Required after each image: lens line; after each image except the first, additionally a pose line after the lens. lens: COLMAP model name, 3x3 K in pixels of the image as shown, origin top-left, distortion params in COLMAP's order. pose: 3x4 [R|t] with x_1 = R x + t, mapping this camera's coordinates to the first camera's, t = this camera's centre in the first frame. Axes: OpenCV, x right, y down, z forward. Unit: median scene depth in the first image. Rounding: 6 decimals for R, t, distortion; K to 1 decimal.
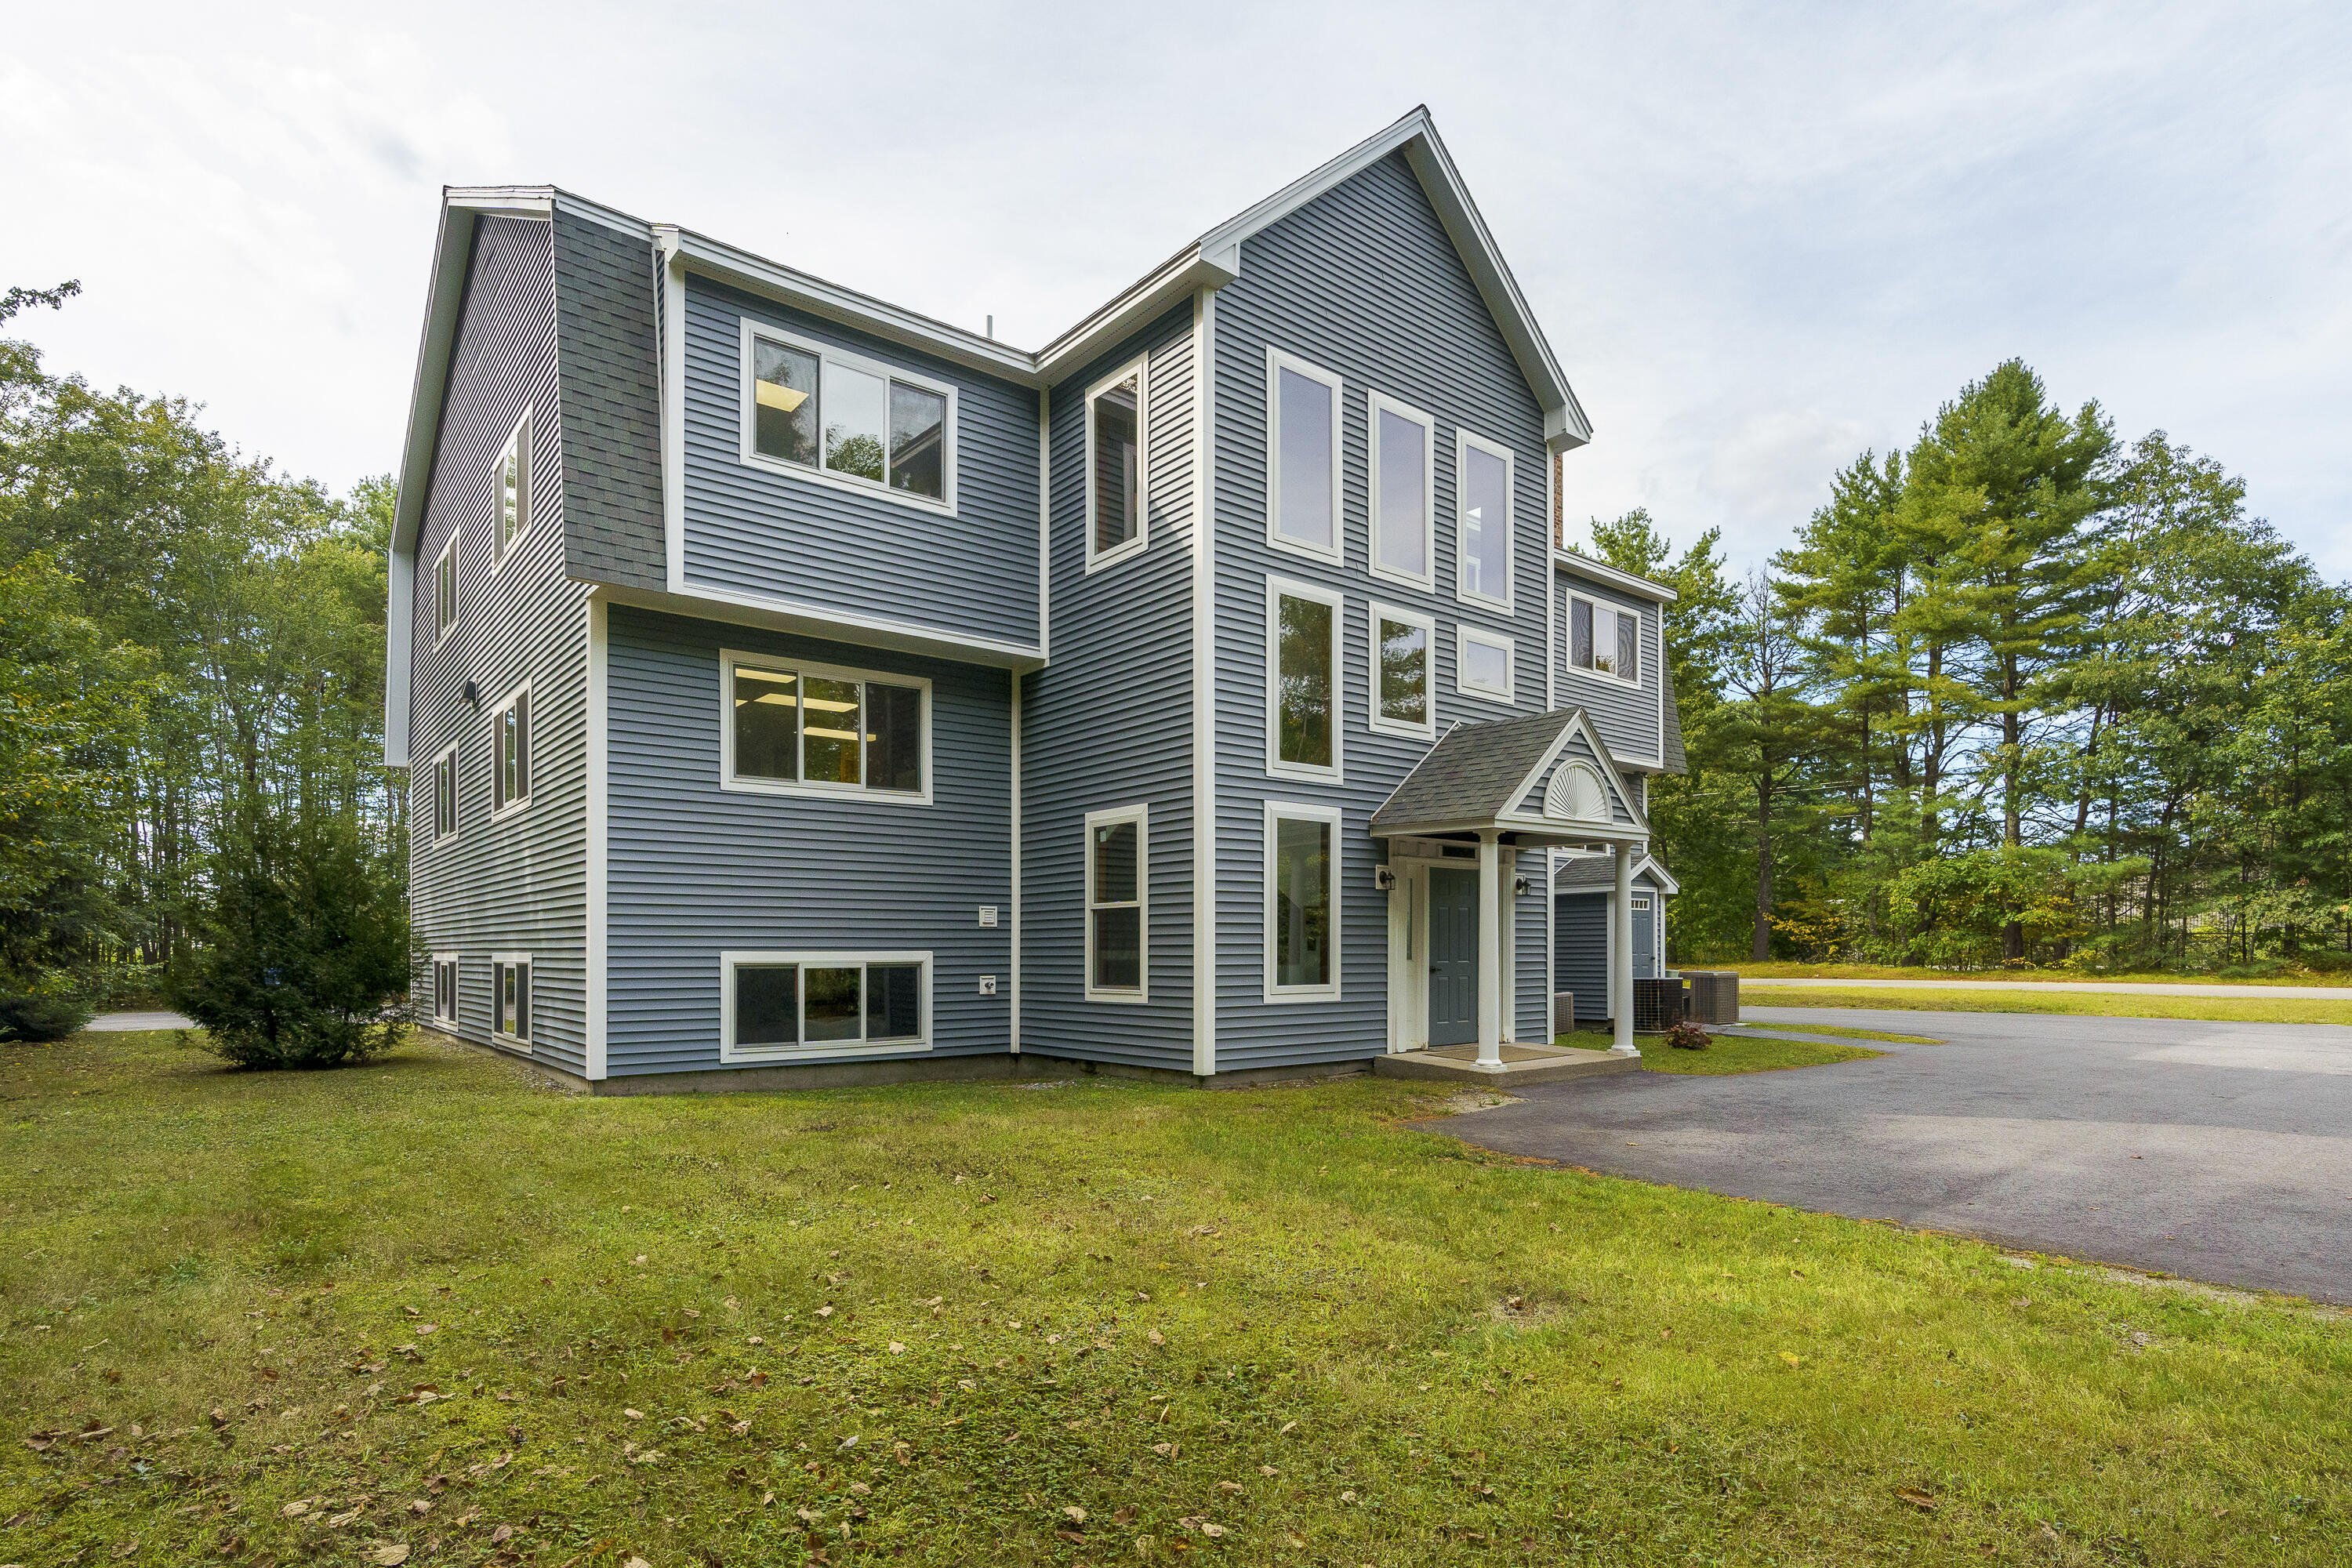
lens RADIAL K [[1227.2, 0, 1219.8], [0, 1227.2, 937.2], [0, 0, 1]] dist [-0.018498, -0.000232]
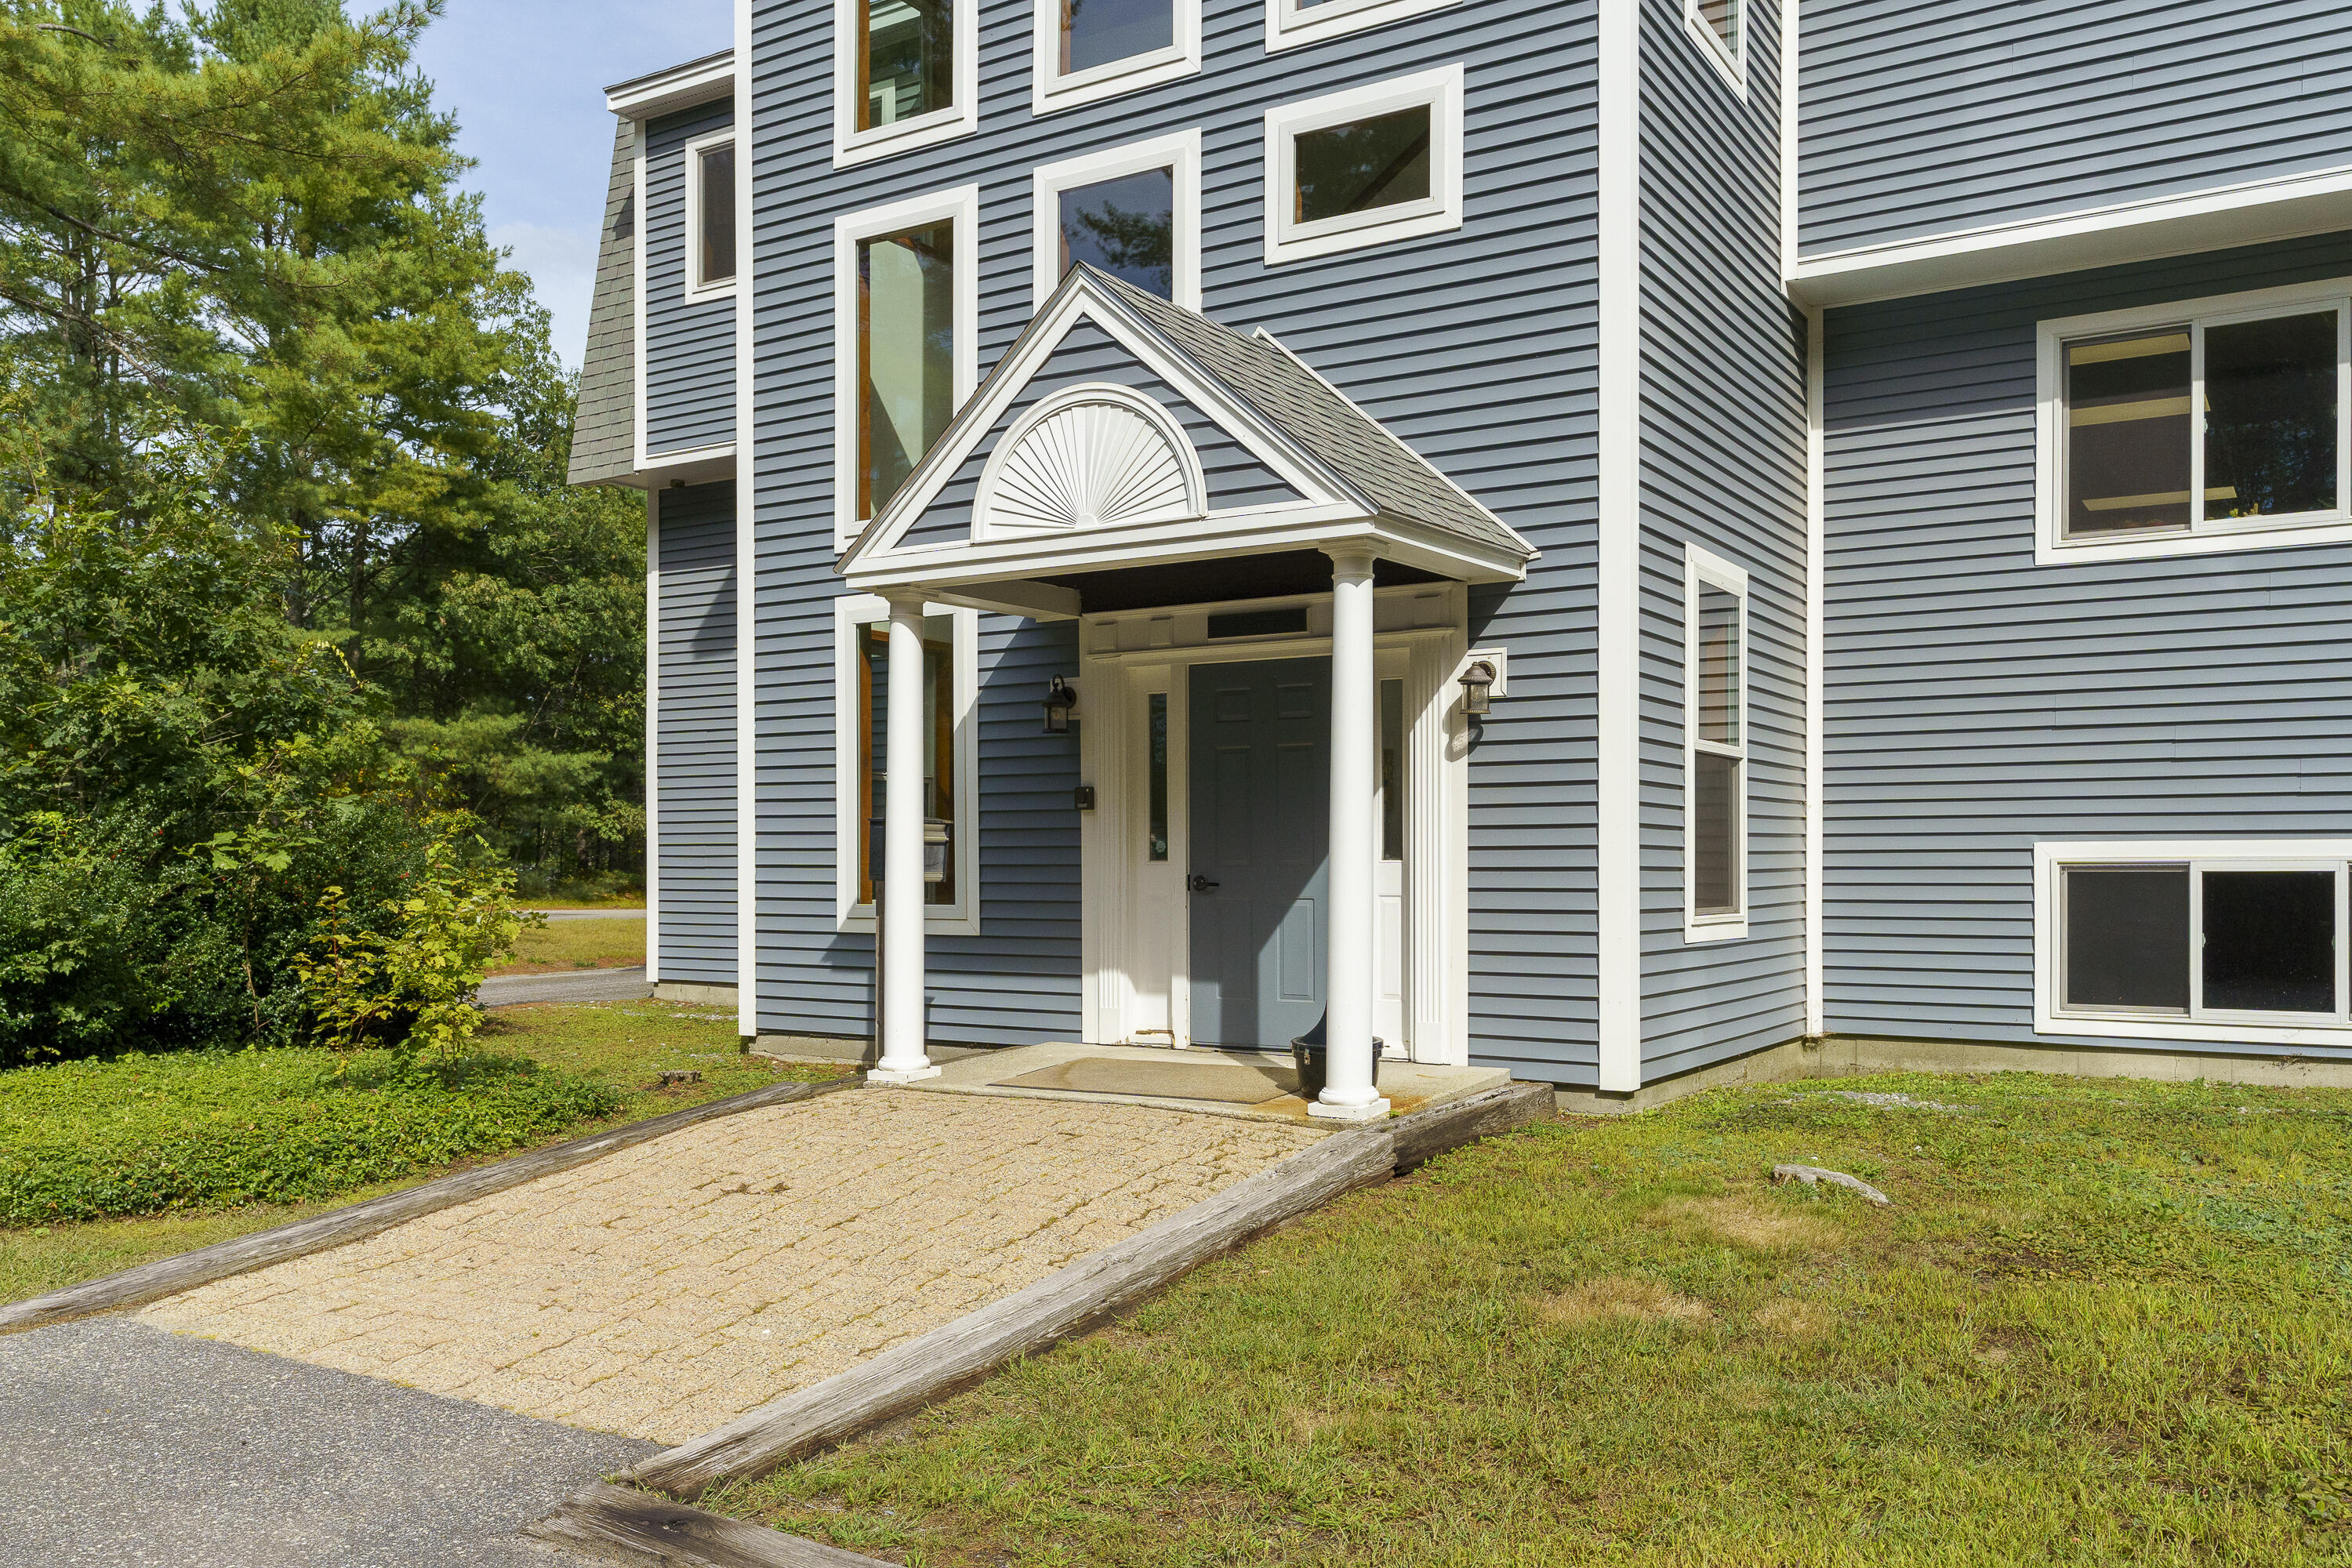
lens RADIAL K [[1864.0, 0, 1151.3], [0, 1864.0, 870.2], [0, 0, 1]] dist [0.003976, -0.001035]
pose [[0.301103, 0.007047, -0.953566, 0.923554], [0.007066, 0.999929, 0.009621, 0.017097], [0.953566, -0.009635, 0.301031, 0.831301]]
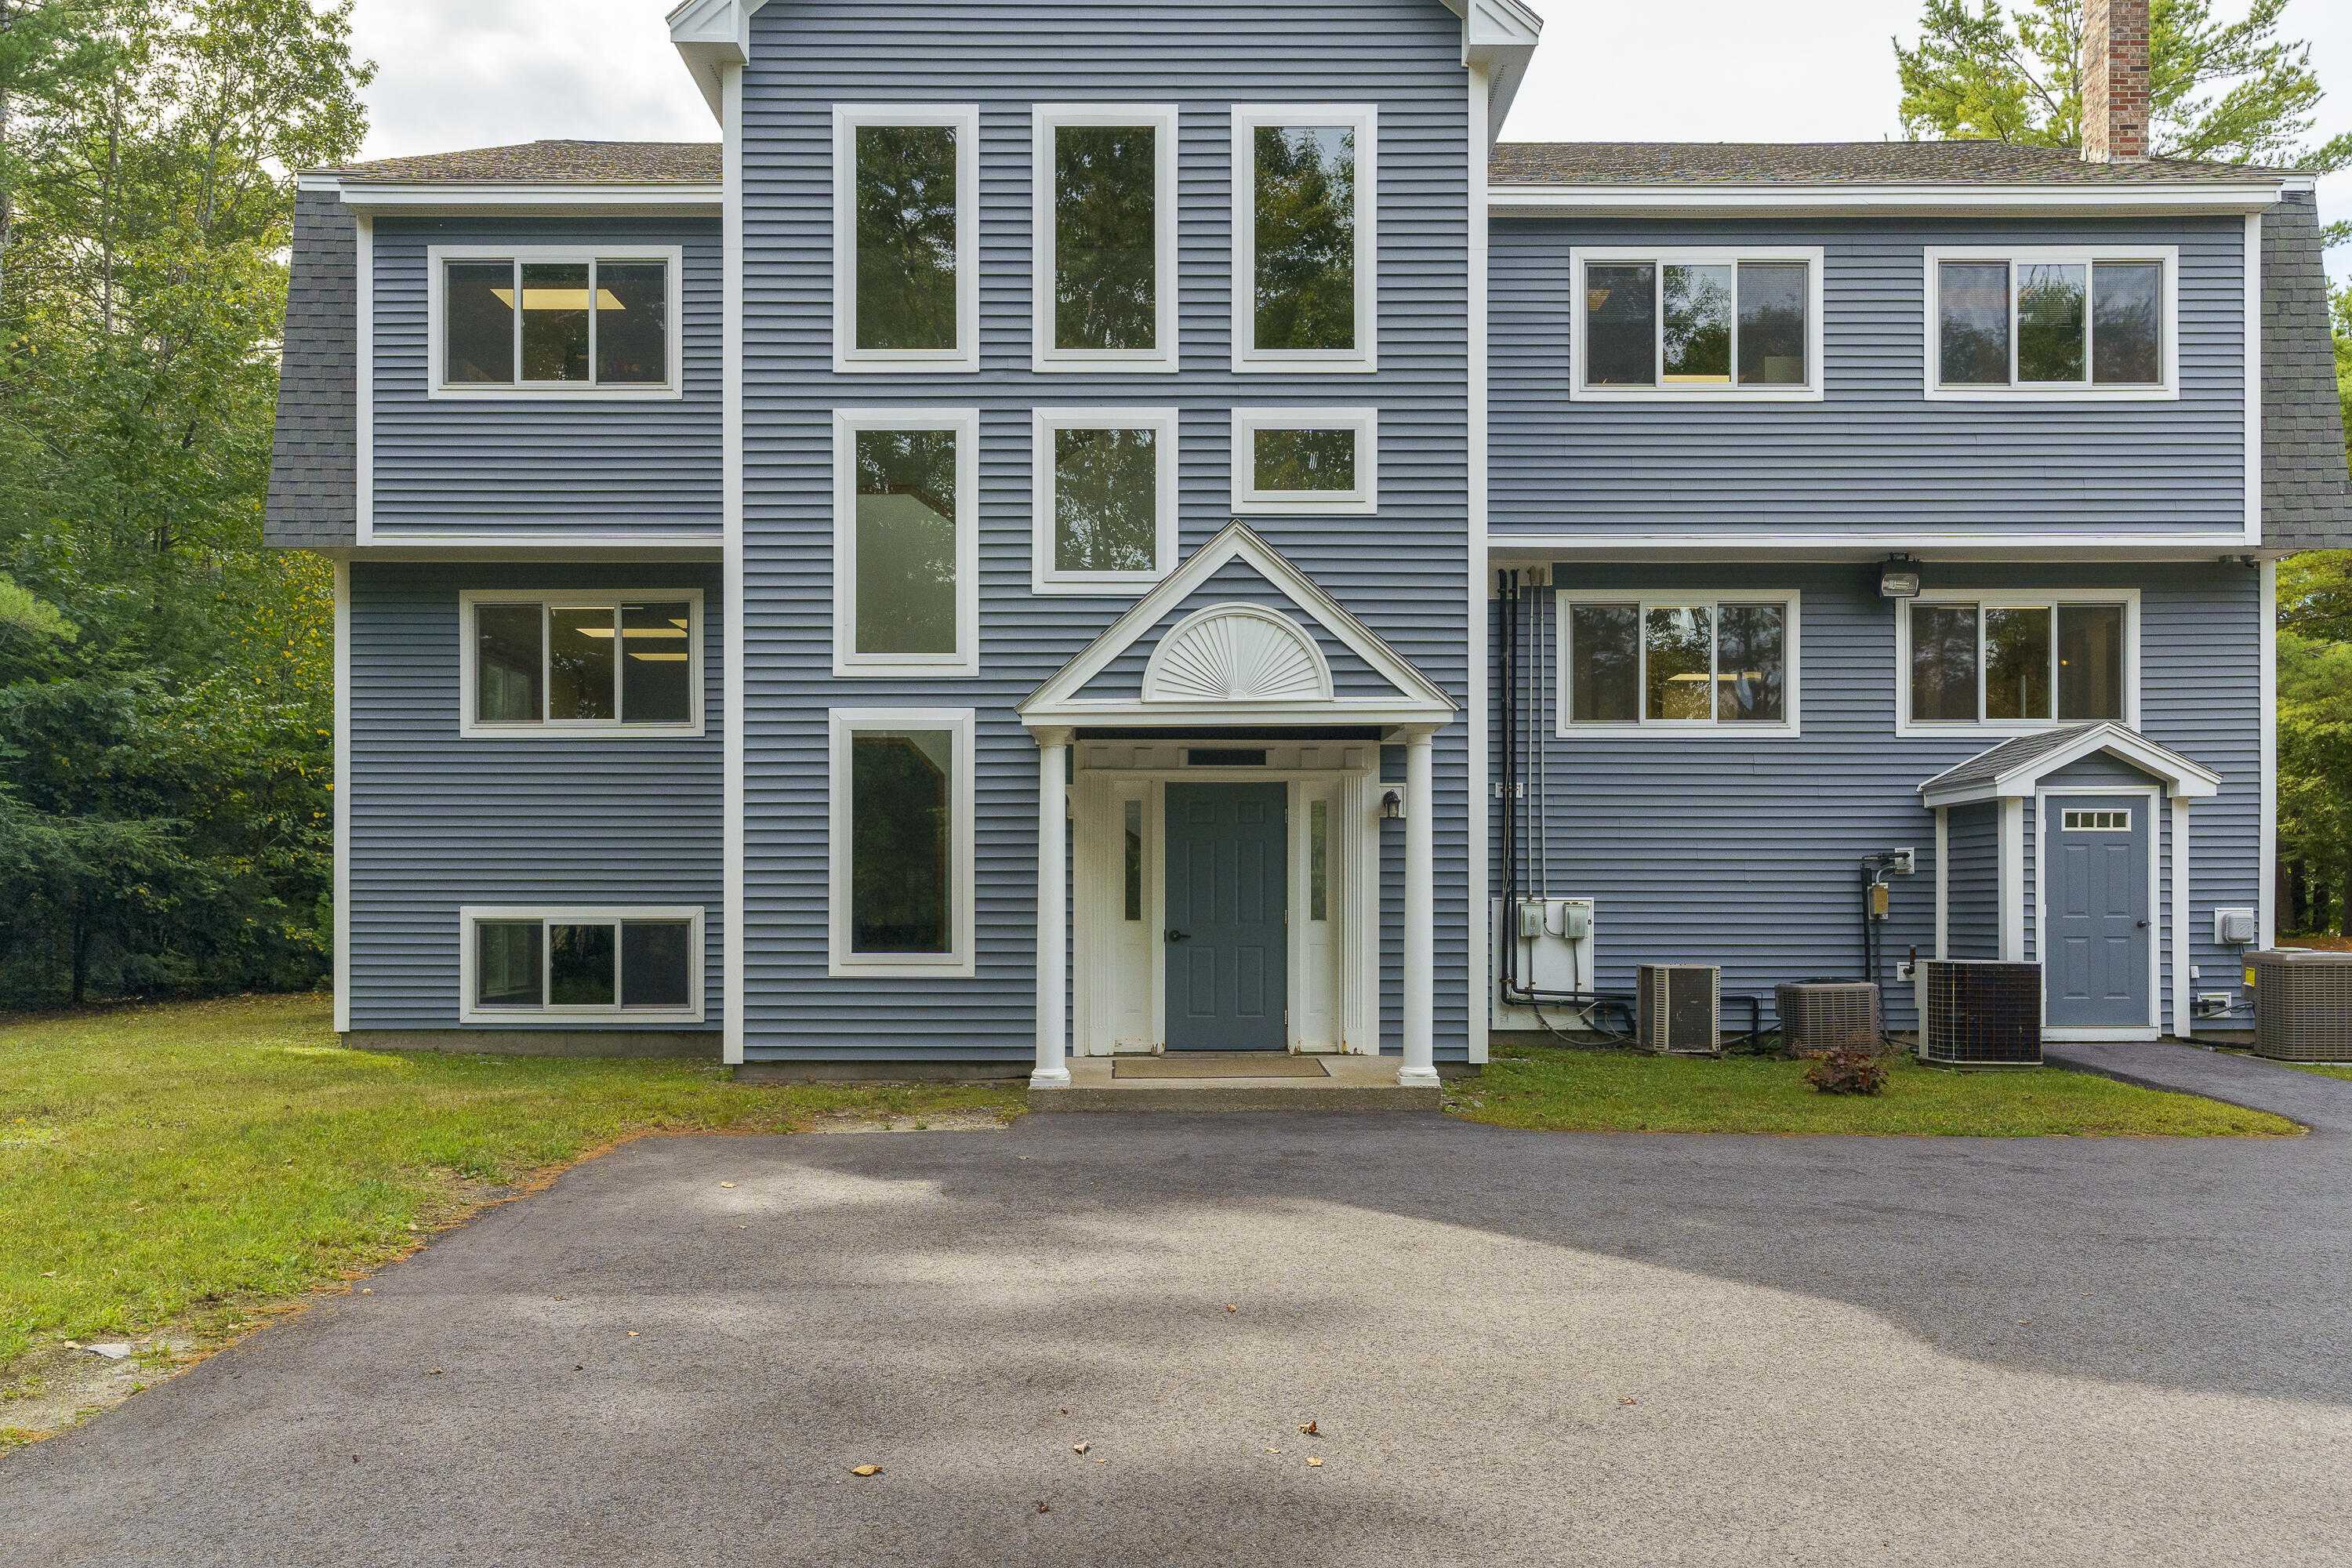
lens RADIAL K [[1754.3, 0, 1151.5], [0, 1754.3, 878.1], [0, 0, 1]] dist [-0.009354, 0.010794]
pose [[0.762254, -0.008601, -0.647221, 0.846847], [0.004583, 0.999958, -0.007891, 0.002809], [0.647262, 0.003049, 0.762262, 0.287643]]
